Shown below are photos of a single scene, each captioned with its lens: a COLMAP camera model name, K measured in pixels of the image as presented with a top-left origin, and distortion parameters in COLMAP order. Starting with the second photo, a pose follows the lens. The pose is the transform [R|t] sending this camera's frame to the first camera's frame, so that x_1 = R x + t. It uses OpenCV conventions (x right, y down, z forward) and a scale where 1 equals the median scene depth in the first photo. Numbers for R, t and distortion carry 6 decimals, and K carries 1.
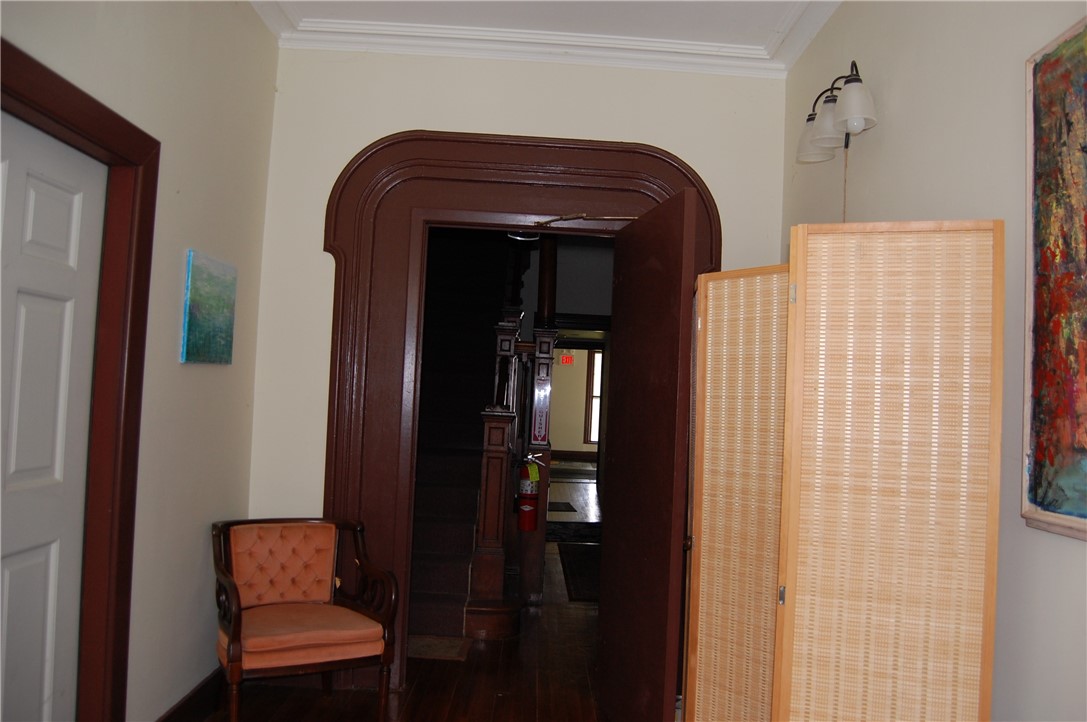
lens RADIAL K [[861.6, 0, 544.3], [0, 861.6, 360.6], [0, 0, 1]] dist [-0.091210, 0.035460]
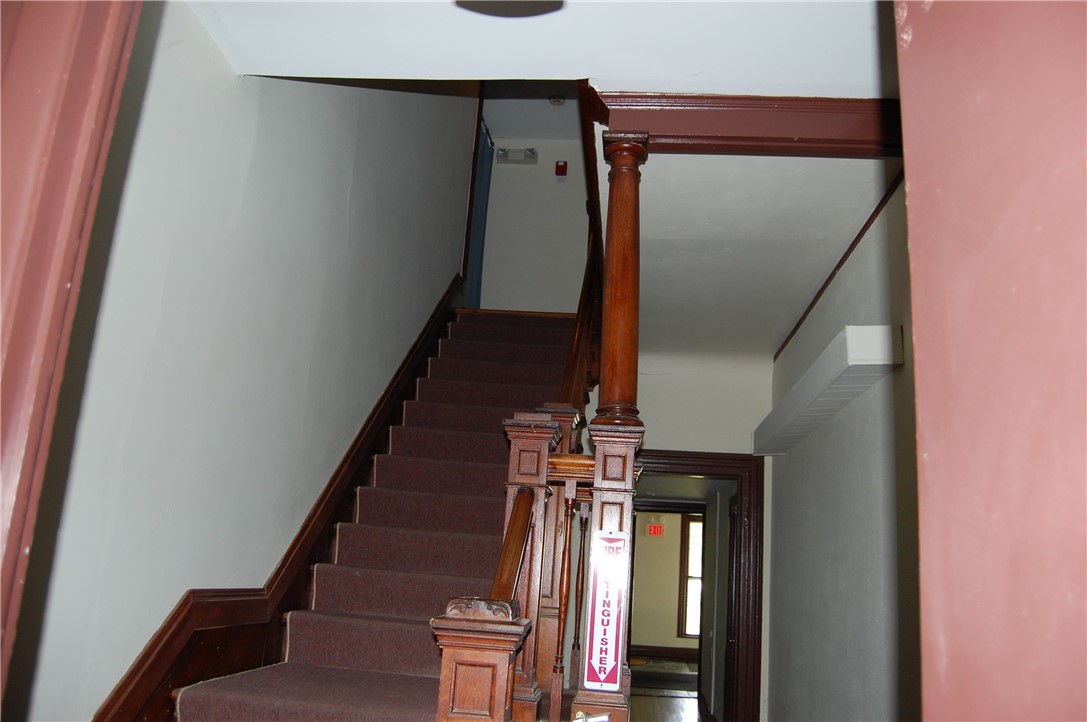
lens RADIAL K [[861.6, 0, 542.8], [0, 861.6, 361.7], [0, 0, 1]] dist [-0.091210, 0.035460]
pose [[0.995056, -0.009741, -0.098835, 0.008349], [-0.010392, 0.979502, -0.201167, 0.021854], [0.098769, 0.201199, 0.974558, 0.537536]]
